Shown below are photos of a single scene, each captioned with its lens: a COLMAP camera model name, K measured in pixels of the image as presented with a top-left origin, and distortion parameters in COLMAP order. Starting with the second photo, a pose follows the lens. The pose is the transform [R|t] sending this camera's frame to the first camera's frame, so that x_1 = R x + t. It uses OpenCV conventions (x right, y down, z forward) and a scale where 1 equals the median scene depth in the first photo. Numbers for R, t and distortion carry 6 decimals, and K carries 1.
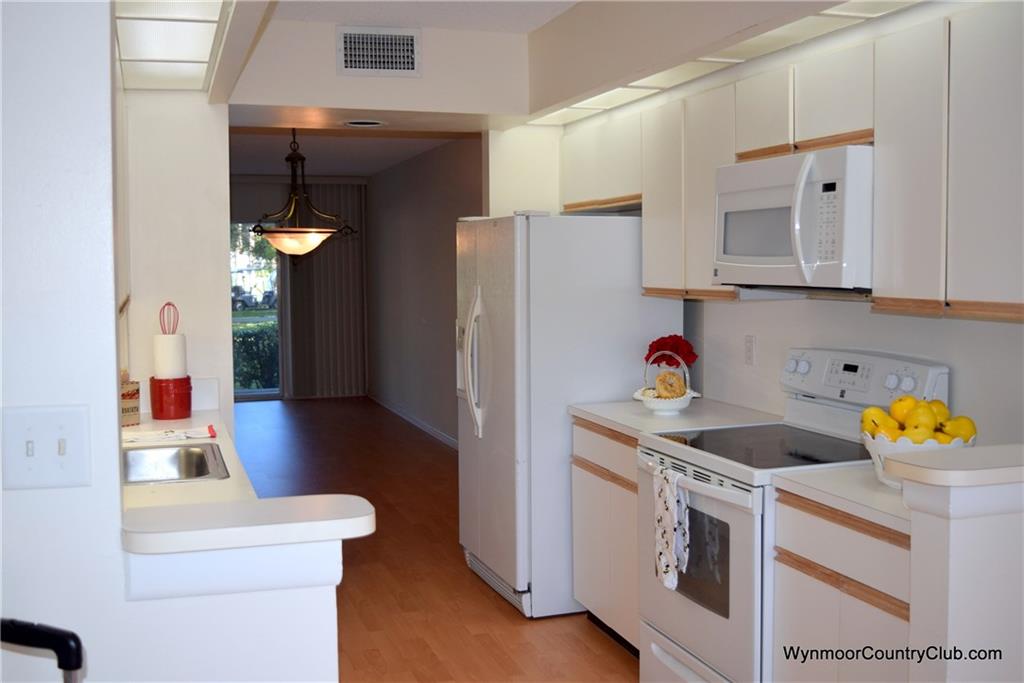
lens RADIAL K [[1096.9, 0, 512.0], [0, 1096.9, 341.5], [0, 0, 1]] dist [-0.079130, 0.043835]
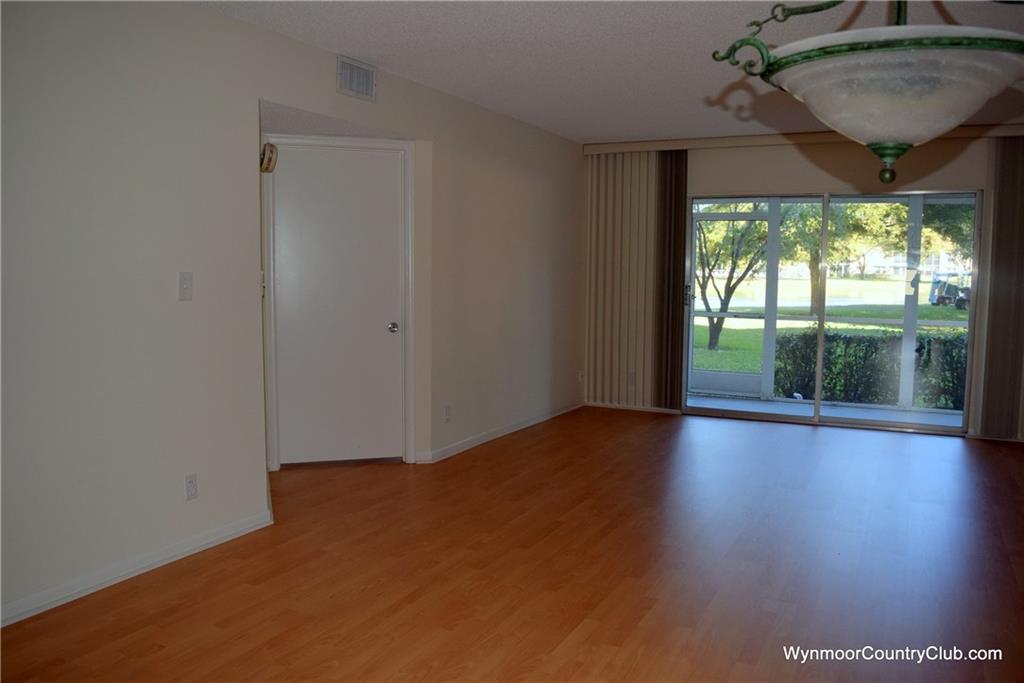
lens RADIAL K [[805.8, 0, 512.0], [0, 805.8, 341.5], [0, 0, 1]] dist [-0.090503, 0.010291]
pose [[0.706052, 0.083465, -0.703224, -0.189326], [-0.068088, 0.996430, 0.049903, -0.048353], [0.704879, 0.012647, 0.709215, 1.270646]]
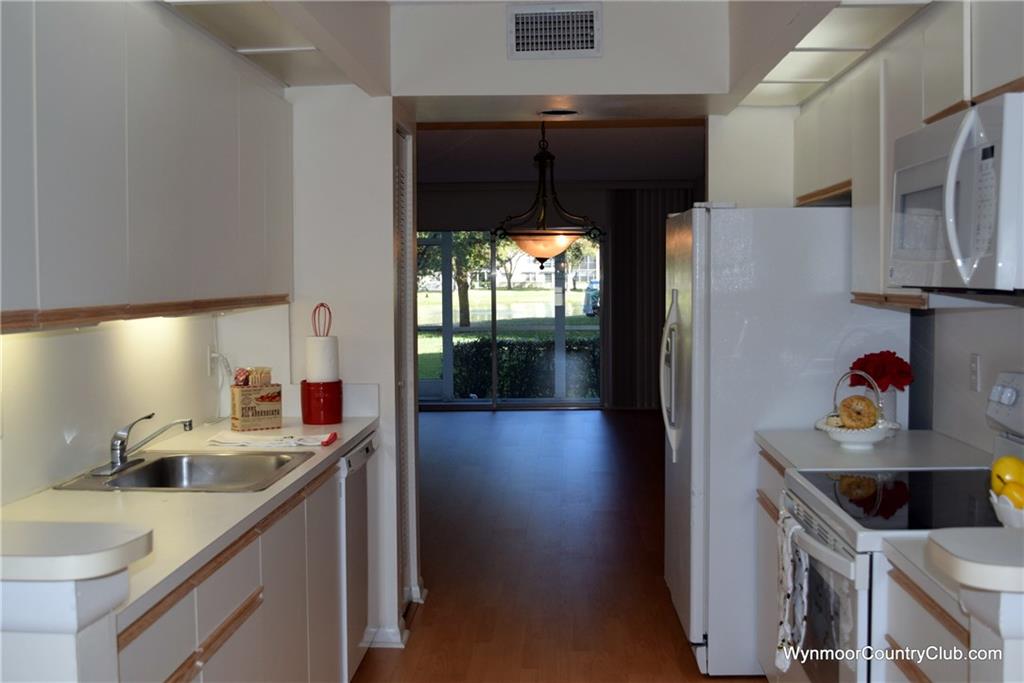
lens RADIAL K [[1096.9, 0, 512.0], [0, 1096.9, 341.5], [0, 0, 1]] dist [-0.079130, 0.043835]
pose [[0.933200, 0.022912, -0.358625, 0.200311], [-0.026491, 0.999636, -0.005069, -0.001858], [0.358379, 0.014230, 0.933468, 0.160835]]
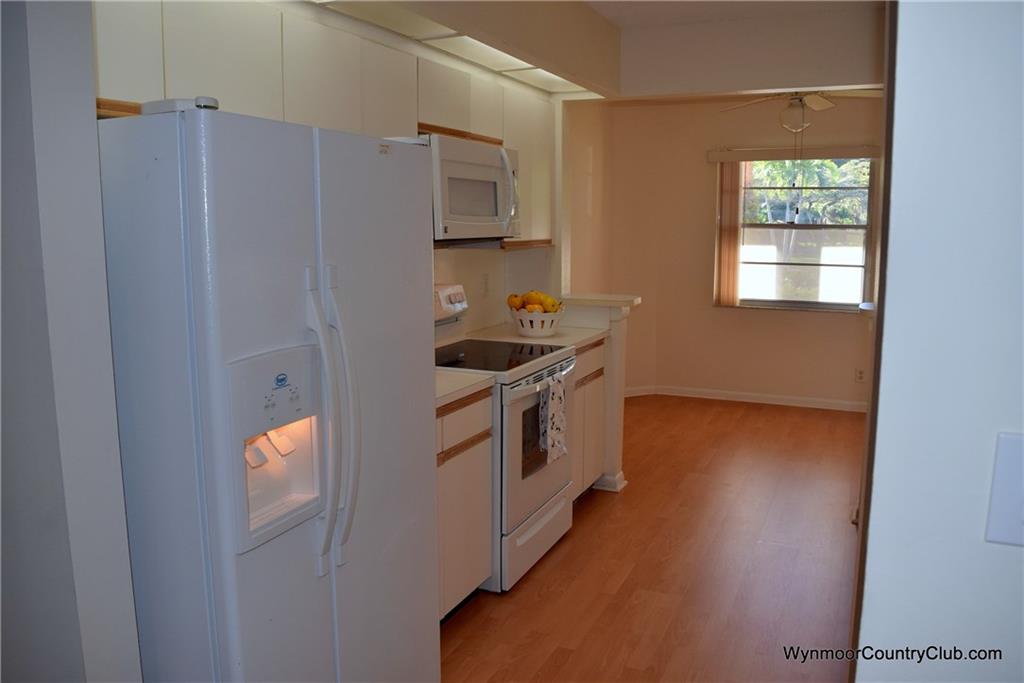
lens RADIAL K [[805.8, 0, 512.0], [0, 805.8, 341.5], [0, 0, 1]] dist [-0.090503, 0.010291]
pose [[-0.736683, -0.089925, 0.670233, -0.405425], [0.056162, 0.979559, 0.193156, -0.100164], [-0.673903, 0.179936, -0.716574, 1.474676]]
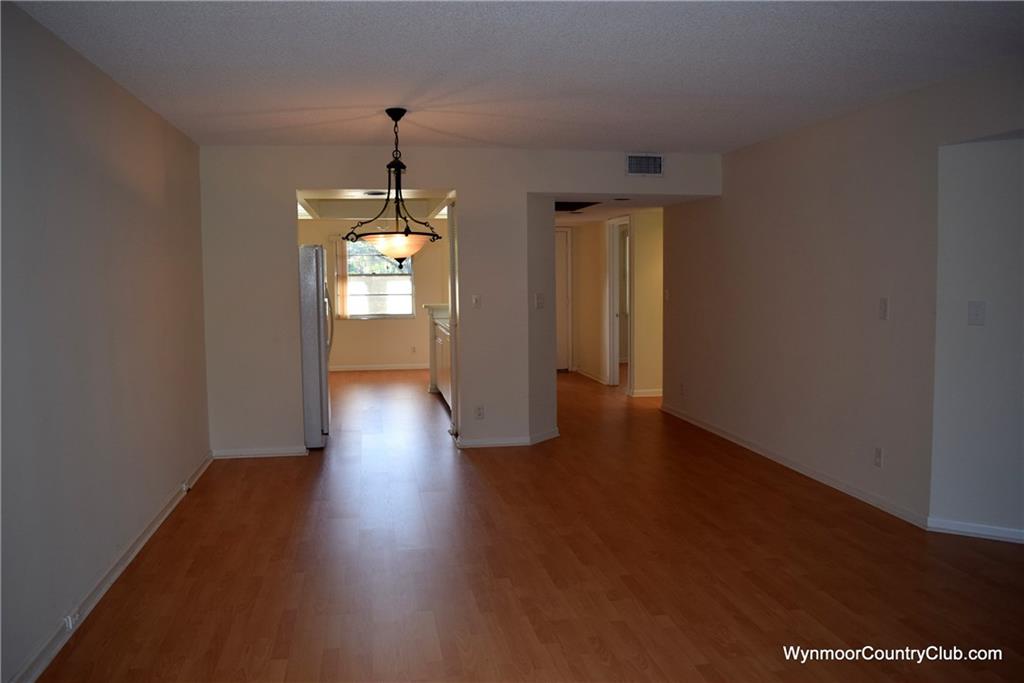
lens RADIAL K [[805.8, 0, 512.0], [0, 805.8, 341.5], [0, 0, 1]] dist [-0.090503, 0.010291]
pose [[-0.990041, 0.007261, 0.140593, -0.681021], [0.028929, 0.987850, 0.152697, -0.189907], [-0.137776, 0.155243, -0.978221, 2.888756]]
